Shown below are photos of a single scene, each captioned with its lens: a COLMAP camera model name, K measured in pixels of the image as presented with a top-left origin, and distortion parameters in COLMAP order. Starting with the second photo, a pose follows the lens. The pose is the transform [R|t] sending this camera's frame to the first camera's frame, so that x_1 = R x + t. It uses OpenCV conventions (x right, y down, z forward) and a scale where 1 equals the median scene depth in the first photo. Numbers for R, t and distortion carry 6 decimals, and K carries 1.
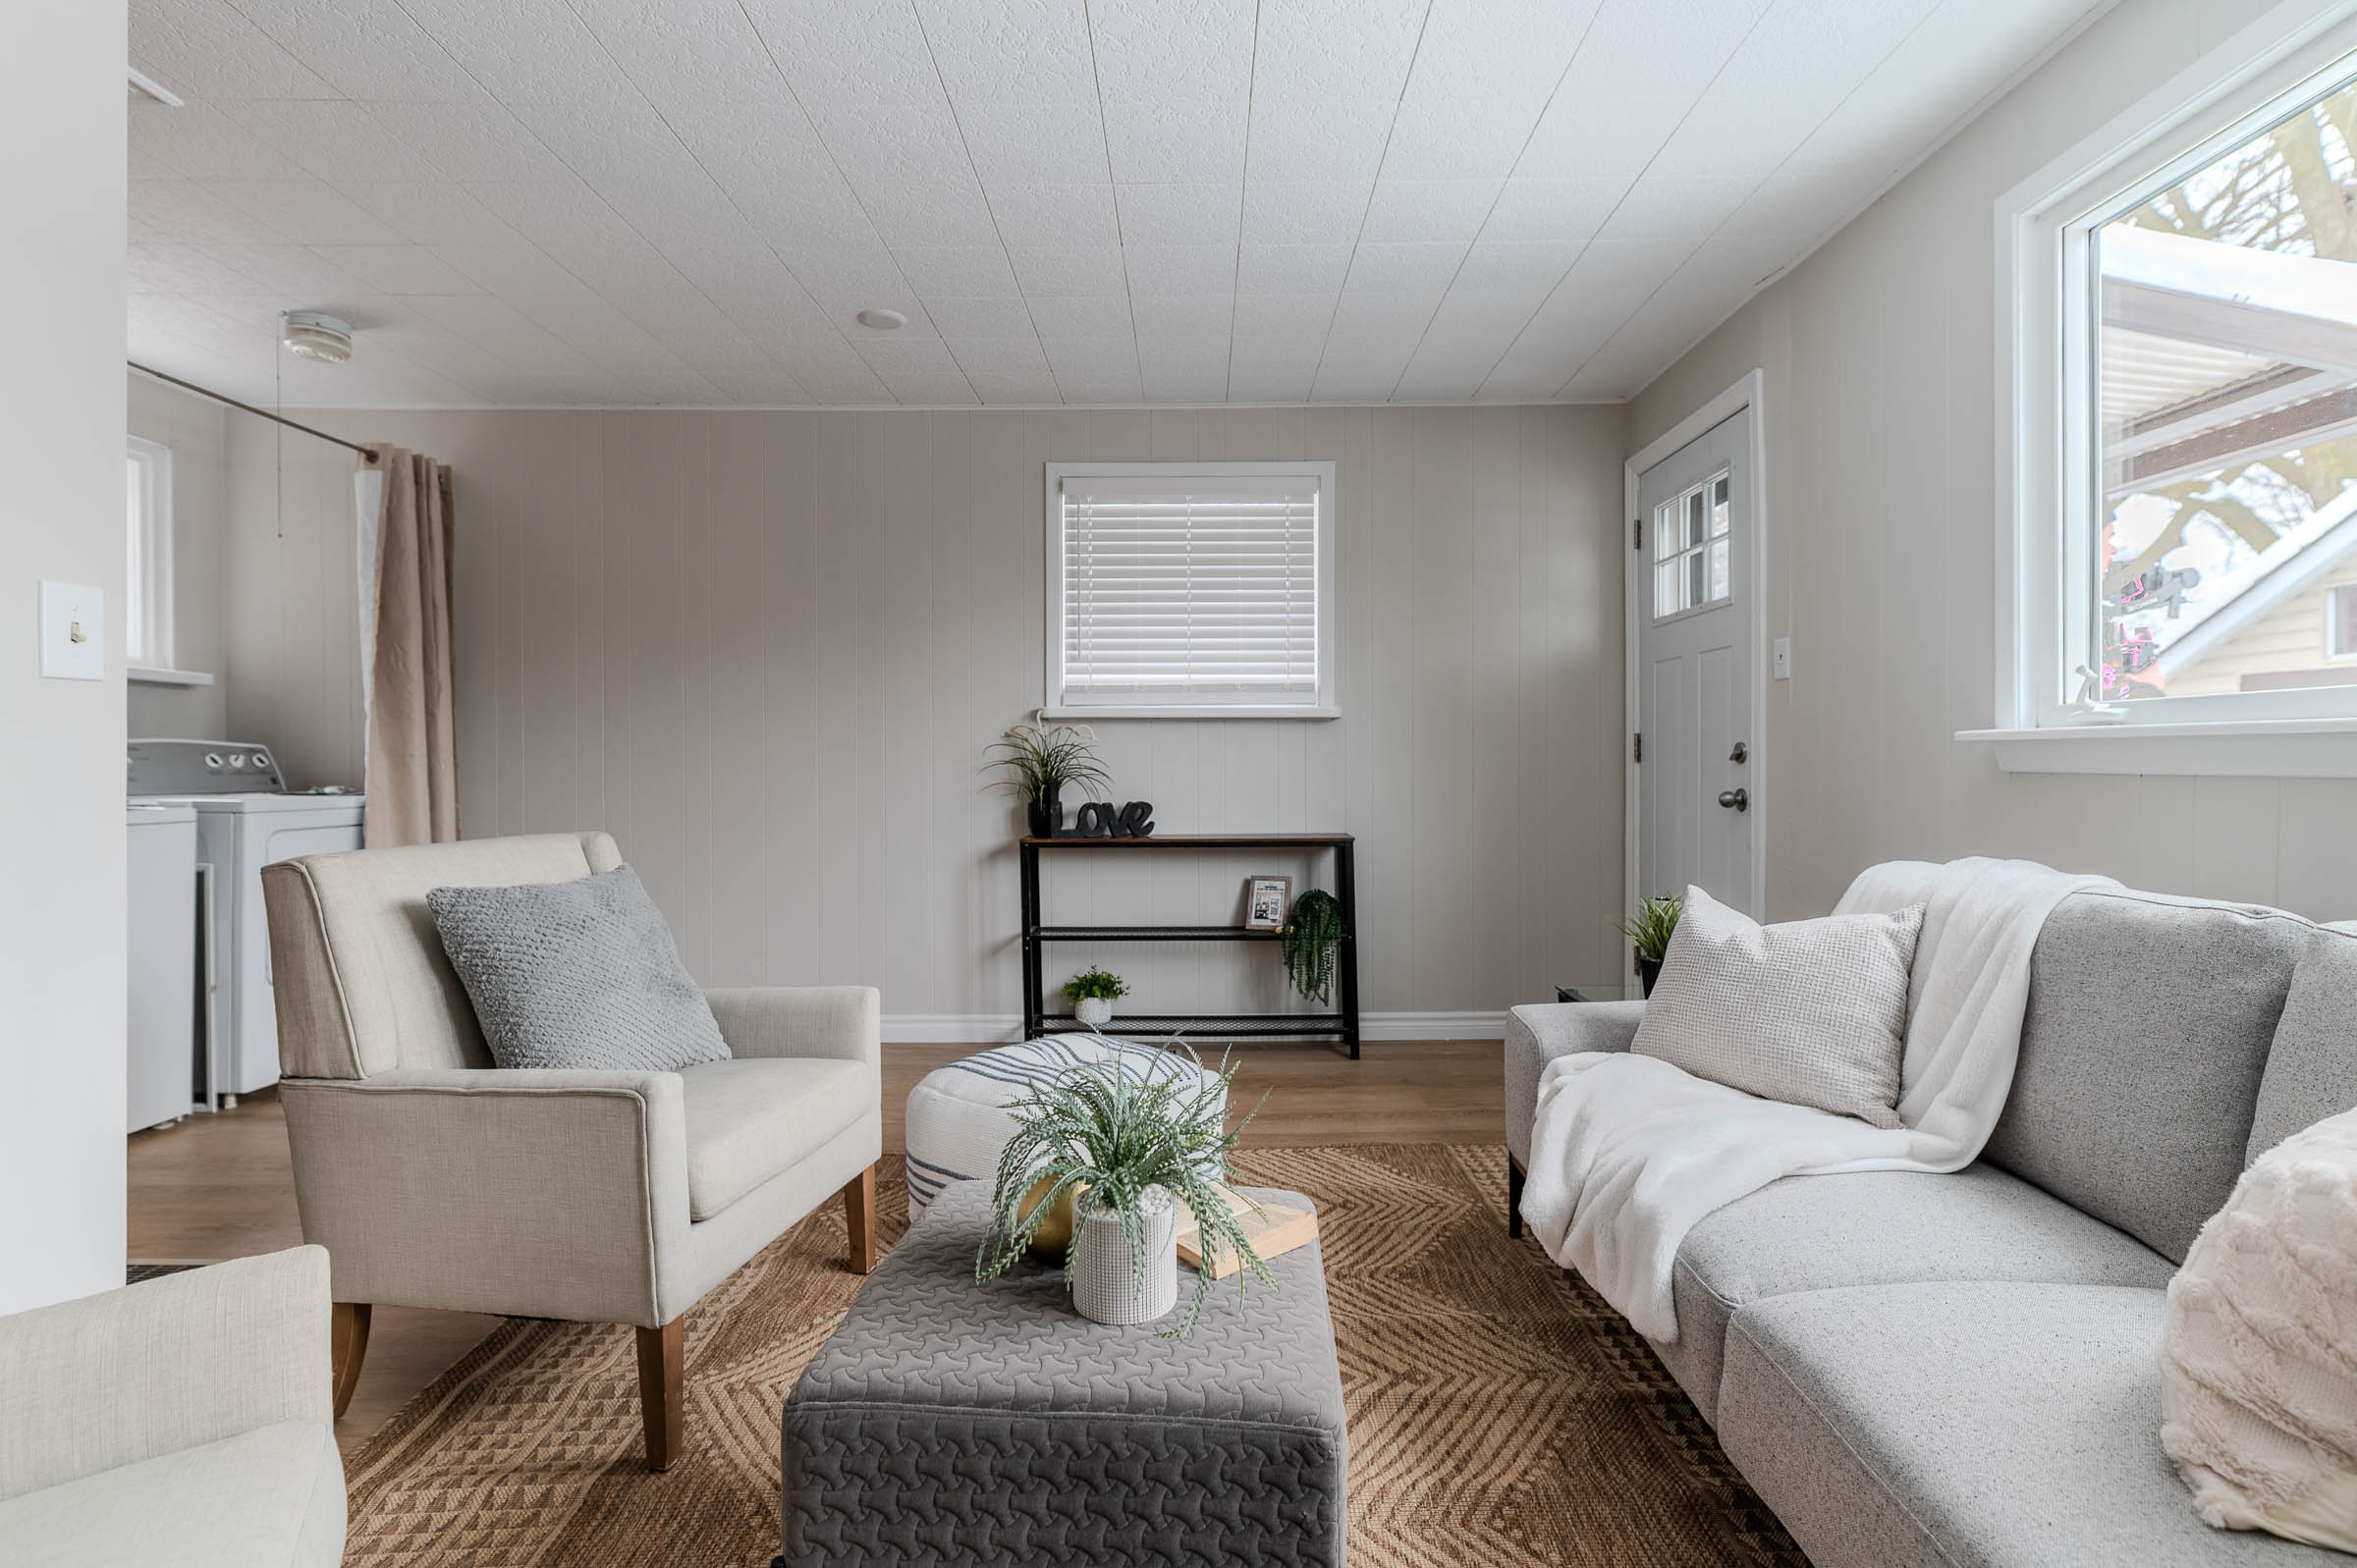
lens RADIAL K [[1088.0, 0, 1183.9], [0, 1088.0, 776.8], [0, 0, 1]] dist [-0.002085, 0.001206]
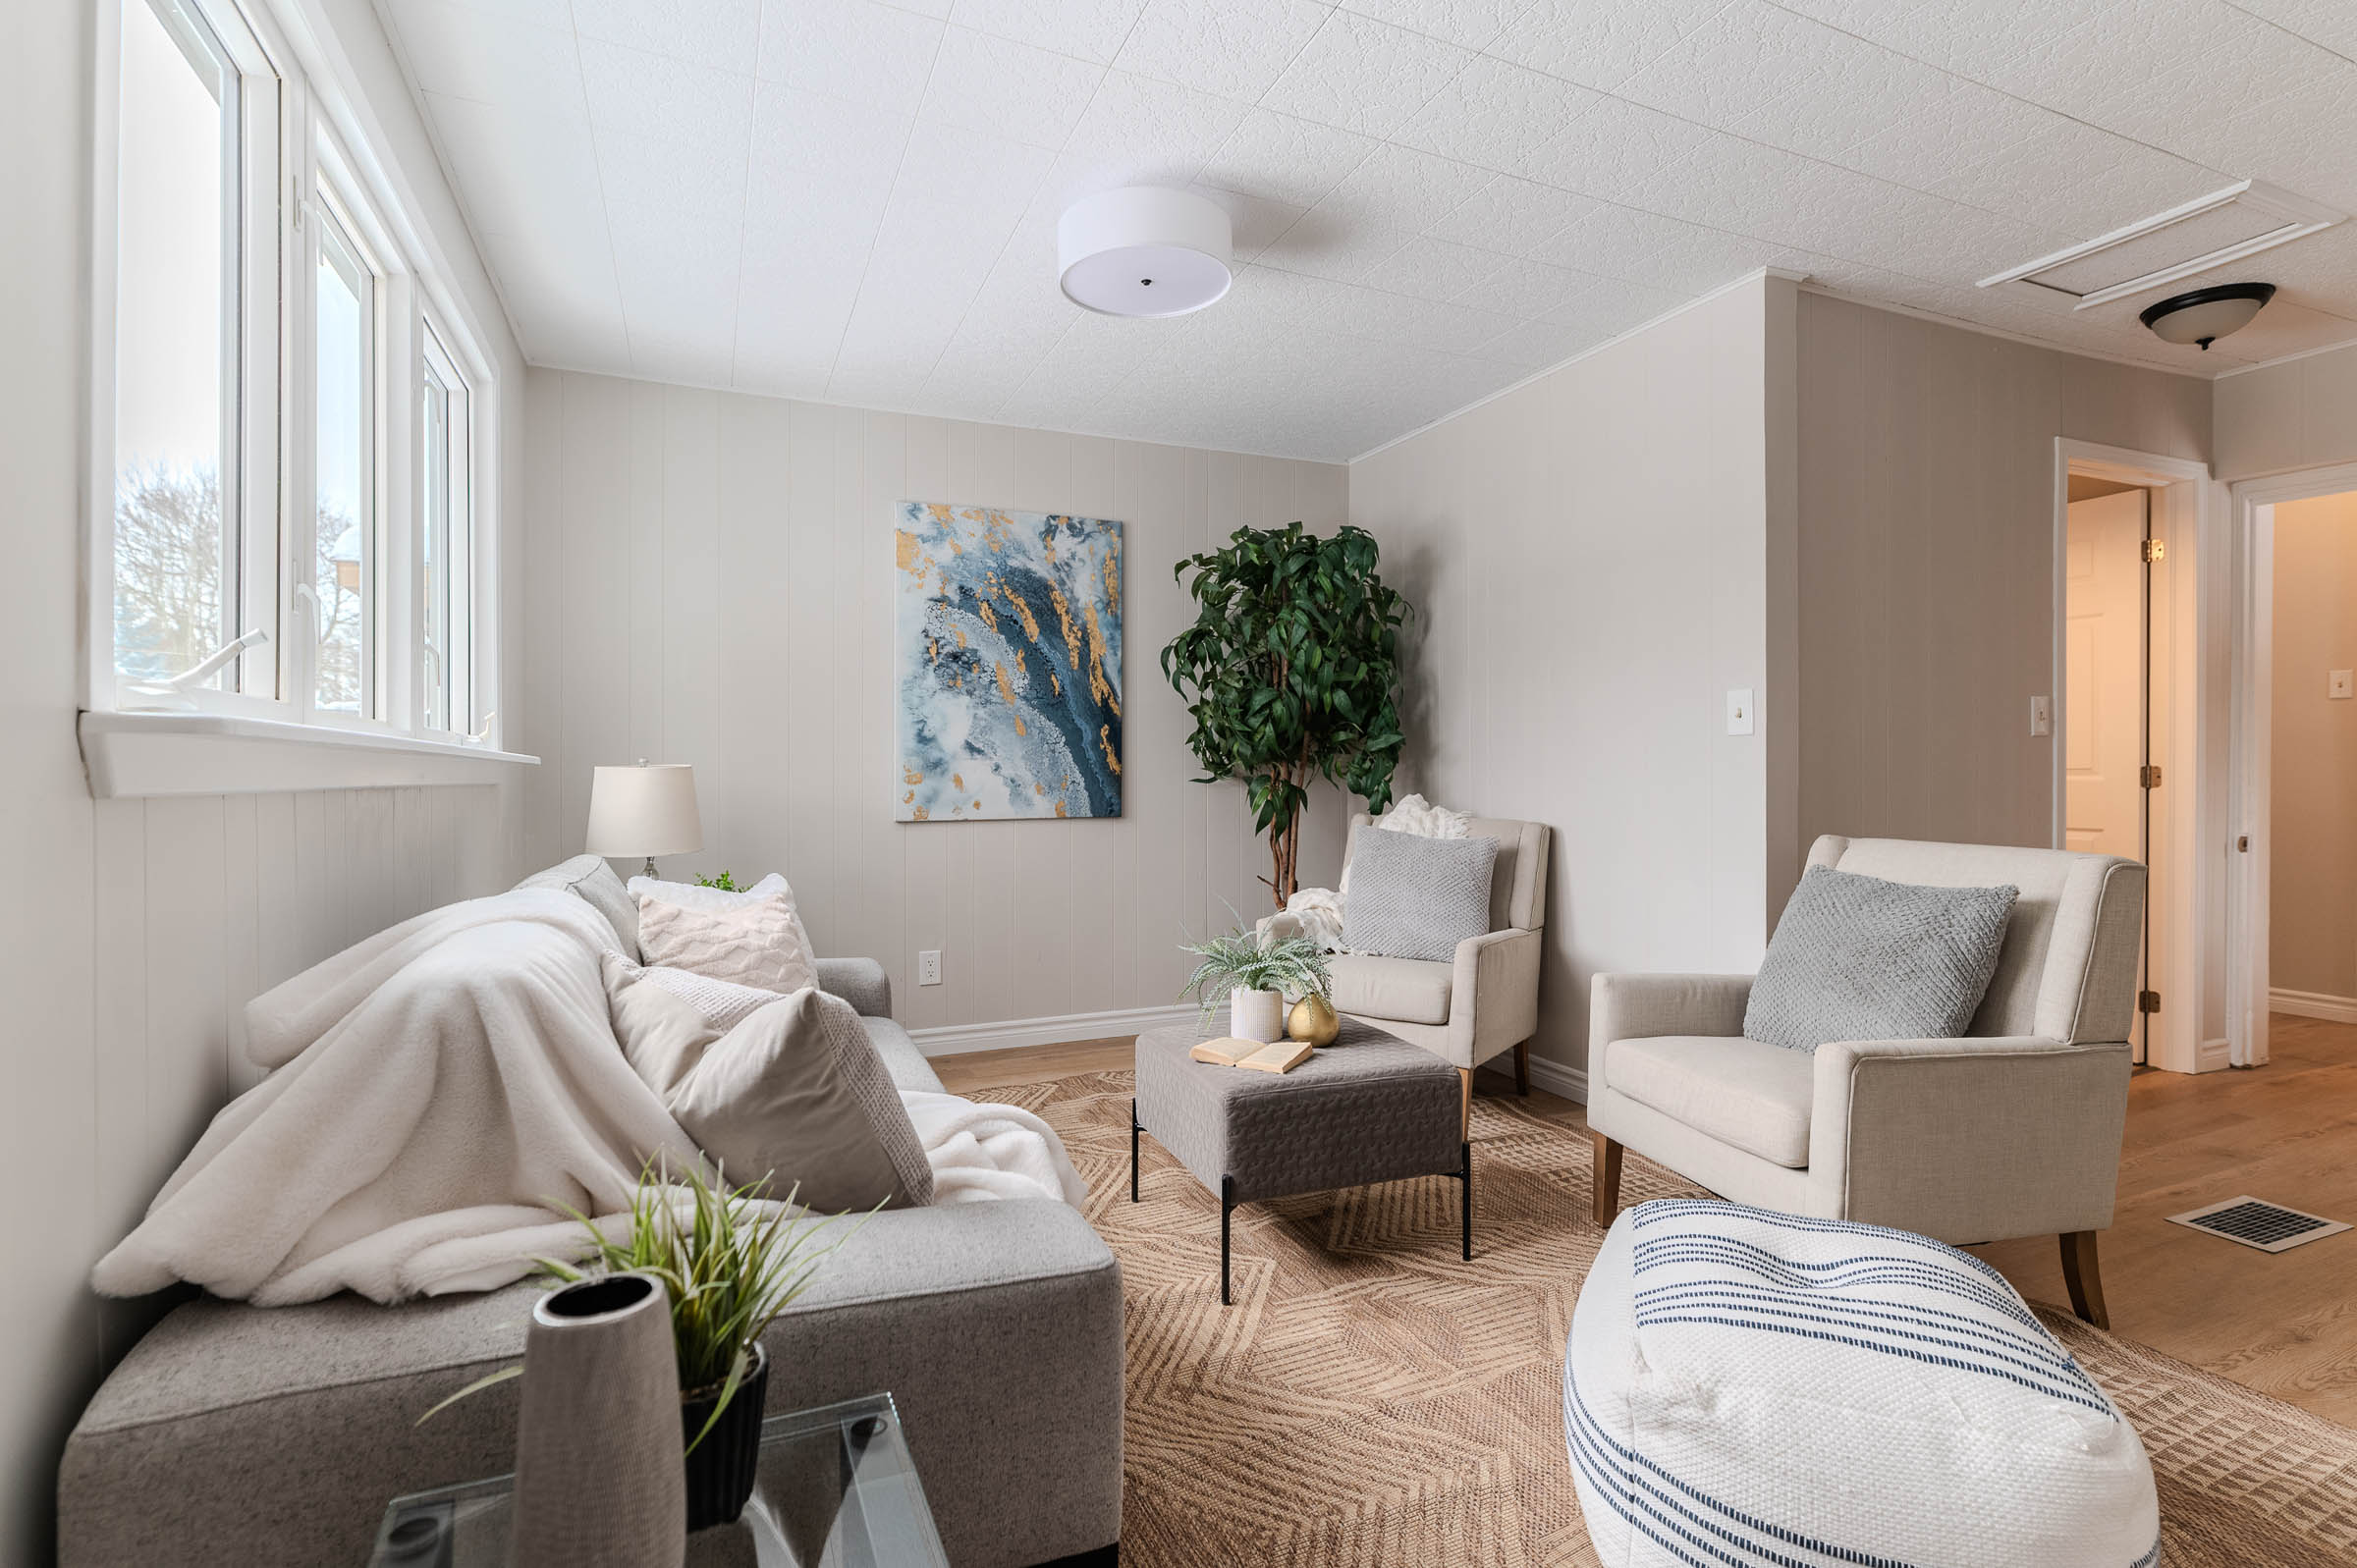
lens RADIAL K [[1089.4, 0, 1175.7], [0, 1089.4, 779.1], [0, 0, 1]] dist [0.001556, 0.000084]
pose [[-0.914001, -0.001732, -0.405707, 0.614482], [-0.006387, 0.999928, 0.010121, -0.021337], [0.405661, 0.011842, -0.913947, 1.875503]]
